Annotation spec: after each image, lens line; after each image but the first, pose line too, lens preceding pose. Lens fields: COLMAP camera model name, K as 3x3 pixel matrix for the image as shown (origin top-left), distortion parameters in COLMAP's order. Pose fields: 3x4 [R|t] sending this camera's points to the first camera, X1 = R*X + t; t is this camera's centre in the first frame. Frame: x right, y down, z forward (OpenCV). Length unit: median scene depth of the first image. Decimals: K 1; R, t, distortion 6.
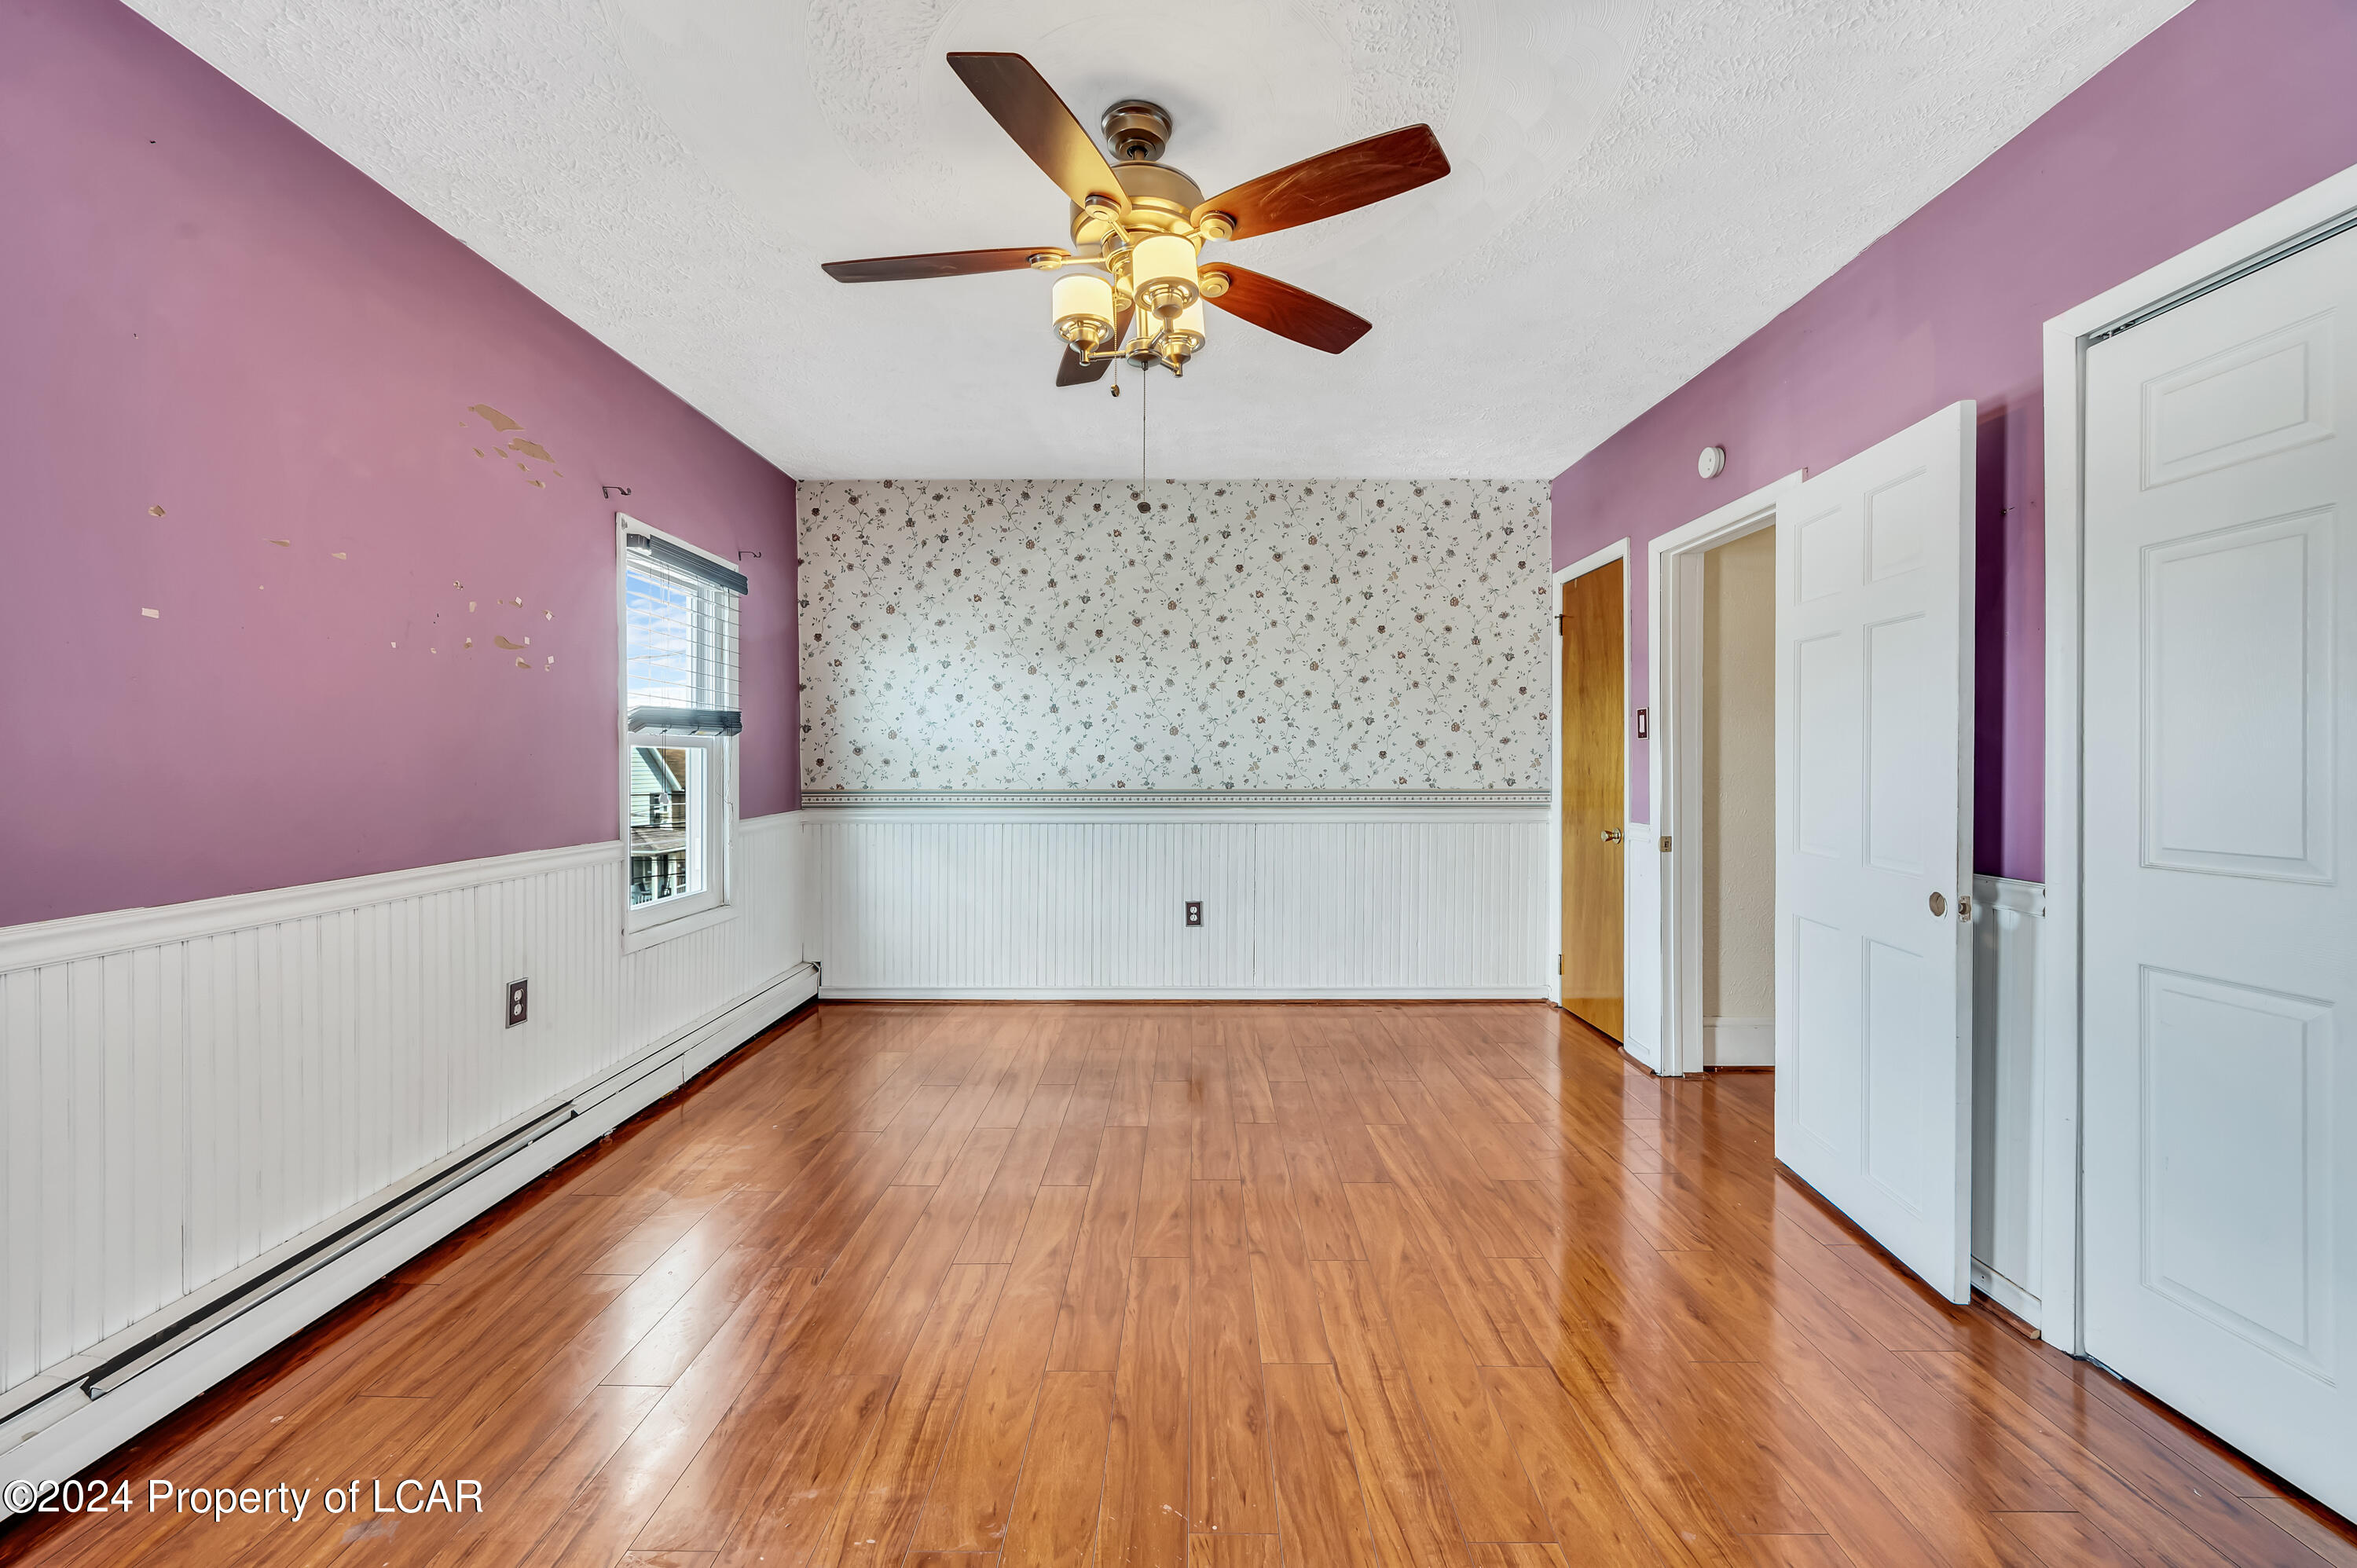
lens RADIAL K [[943.7, 0, 1188.7], [0, 943.7, 756.8], [0, 0, 1]] dist [0.000129, -0.000012]
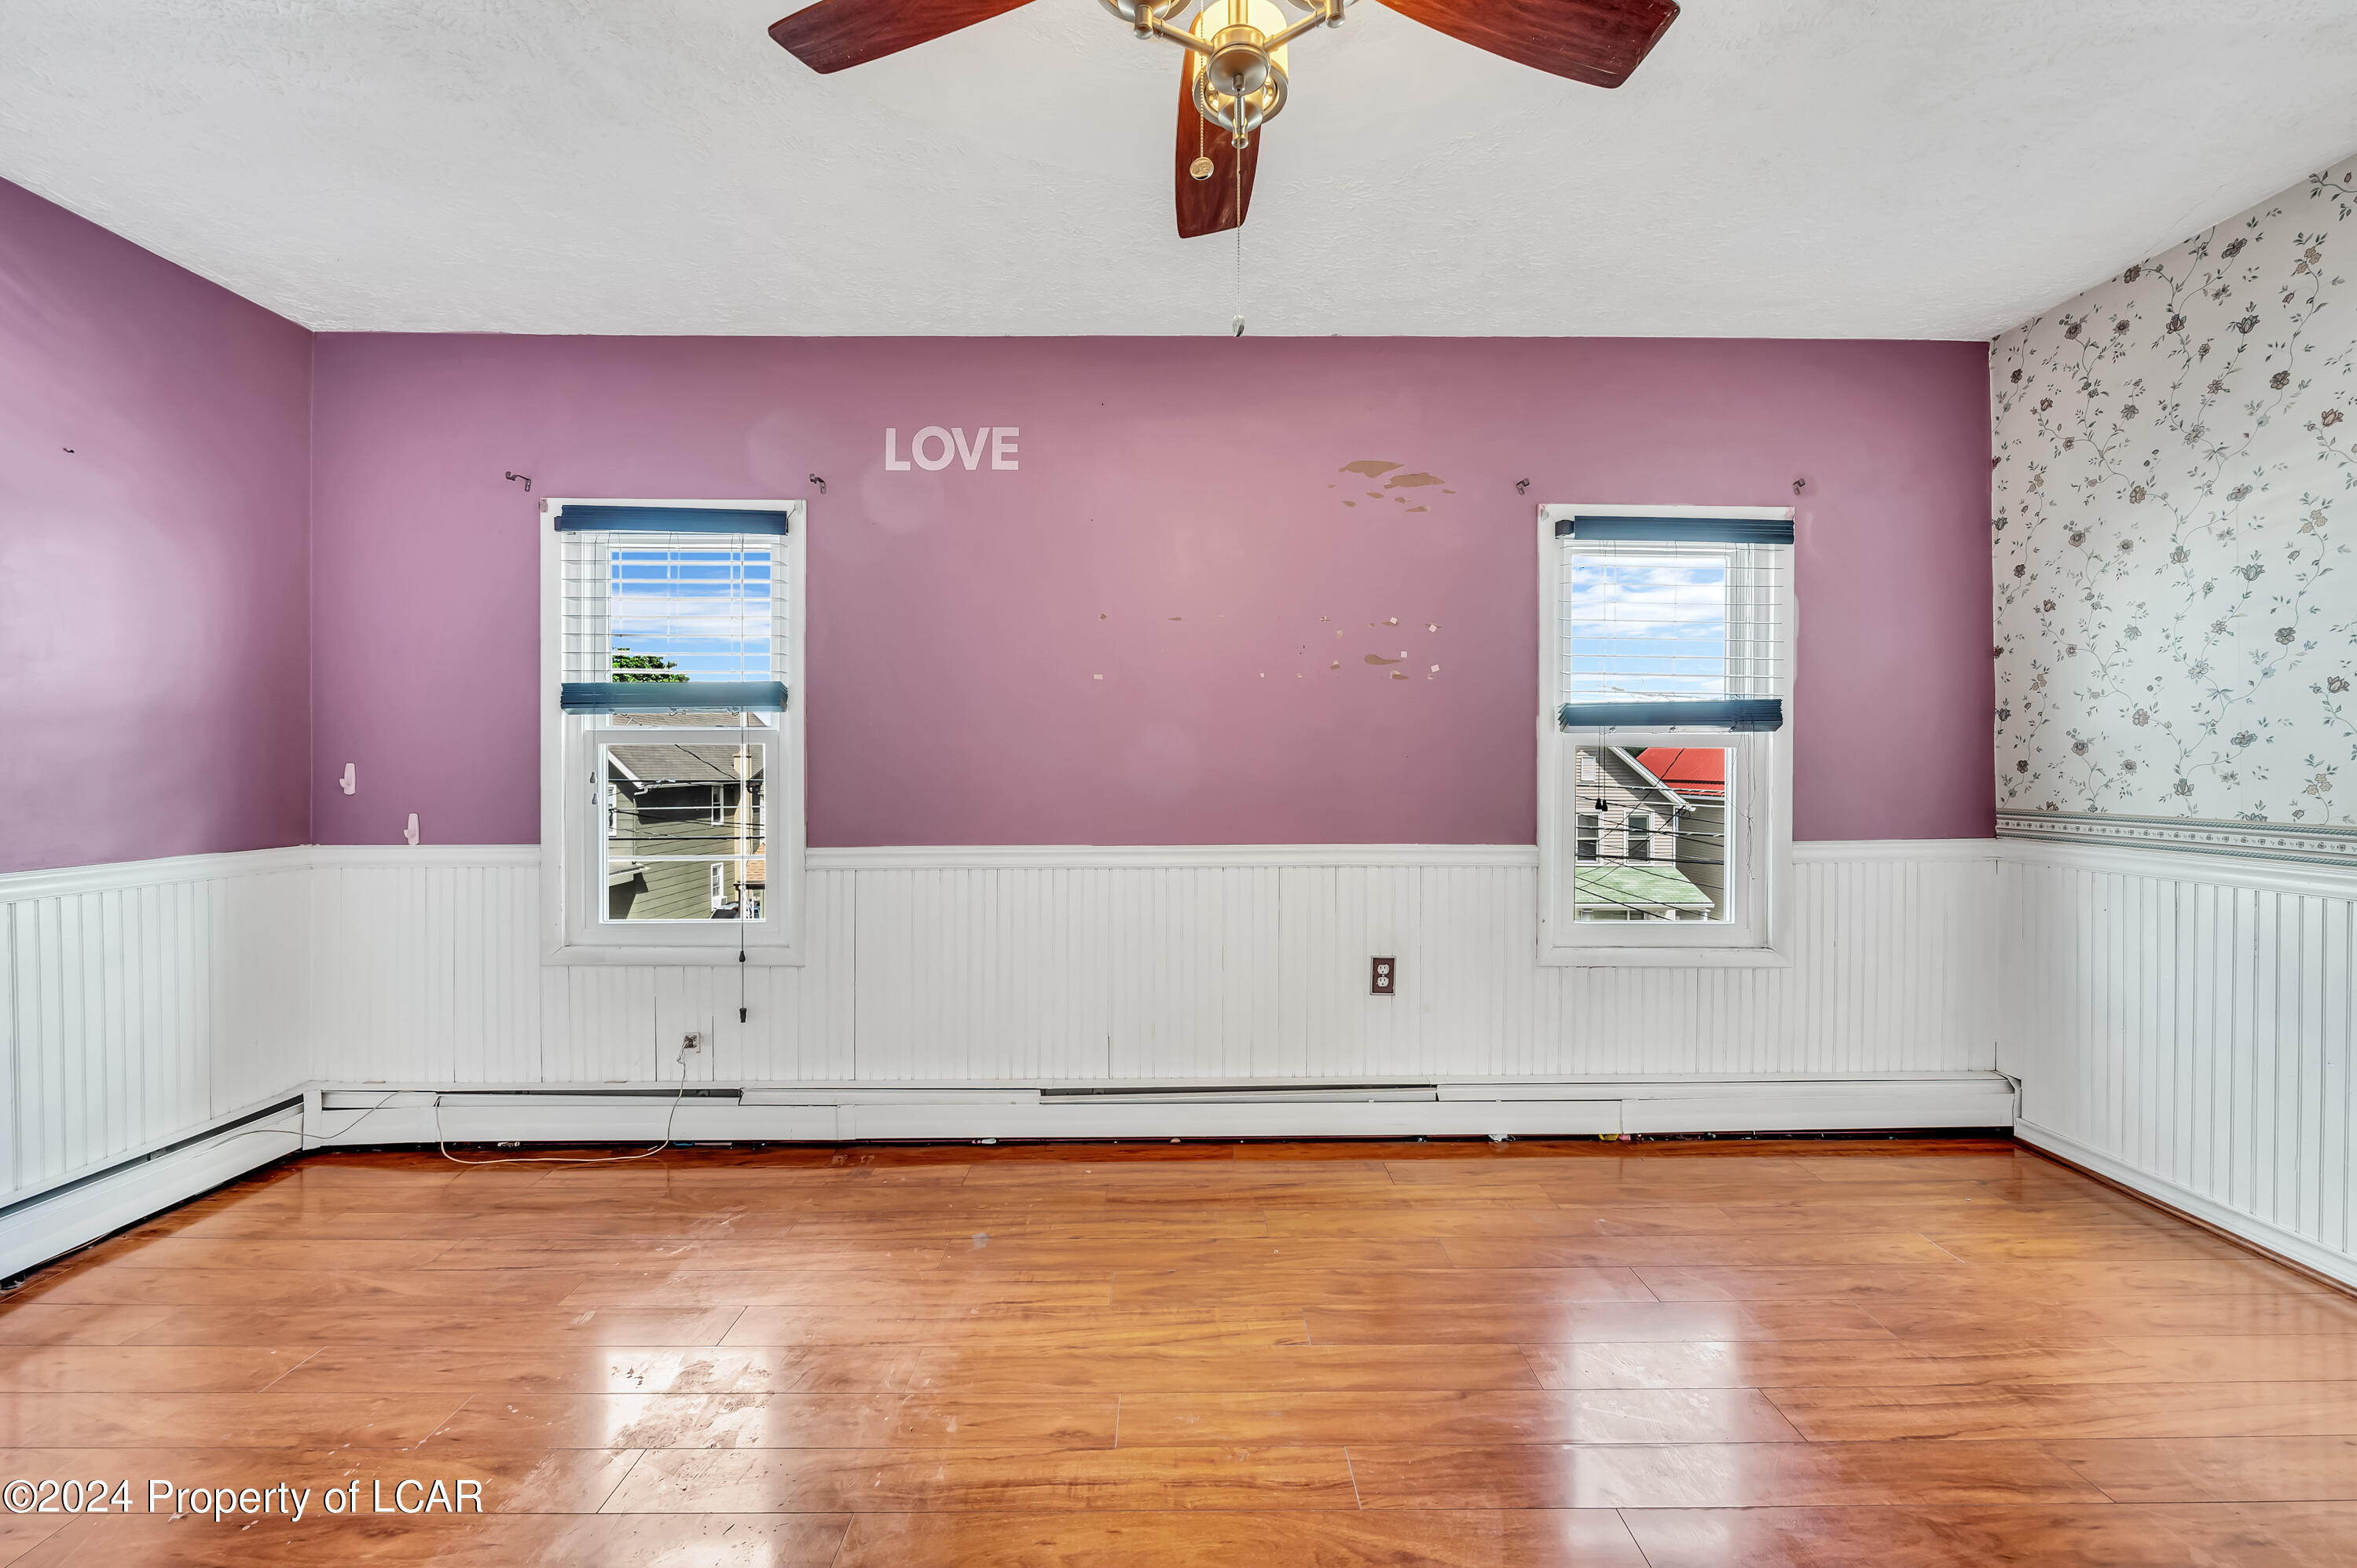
lens RADIAL K [[943.7, 0, 1188.7], [0, 943.7, 756.8], [0, 0, 1]] dist [0.000129, -0.000012]
pose [[0.008579, -0.005931, -0.999946, 0.240600], [0.001420, 0.999981, -0.005920, 0.002404], [0.999962, -0.001369, 0.008587, 0.431952]]
